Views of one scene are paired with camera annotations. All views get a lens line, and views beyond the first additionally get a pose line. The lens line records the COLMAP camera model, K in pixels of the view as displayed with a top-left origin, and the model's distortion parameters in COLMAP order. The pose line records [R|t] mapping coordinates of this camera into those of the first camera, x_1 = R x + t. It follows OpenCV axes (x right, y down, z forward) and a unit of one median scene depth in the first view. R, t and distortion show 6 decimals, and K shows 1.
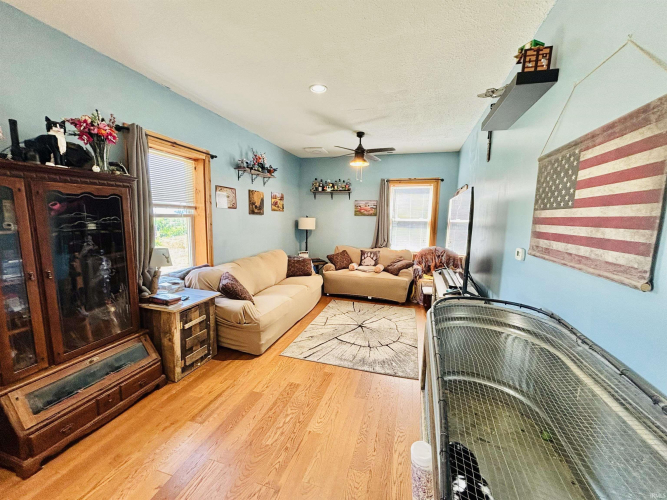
lens RADIAL K [[266.8, 0, 332.5], [0, 266.8, 251.0], [0, 0, 1]] dist [-0.001908, -0.000334]
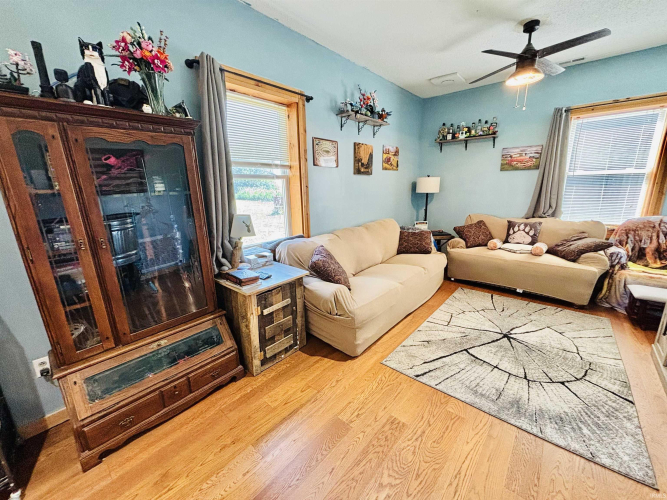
lens RADIAL K [[266.8, 0, 332.5], [0, 266.8, 251.0], [0, 0, 1]] dist [-0.001908, -0.000334]
pose [[0.910224, 0.059641, -0.409799, -0.036181], [-0.013425, 0.993304, 0.114745, 0.003466], [0.413898, -0.098942, 0.904930, 0.305526]]
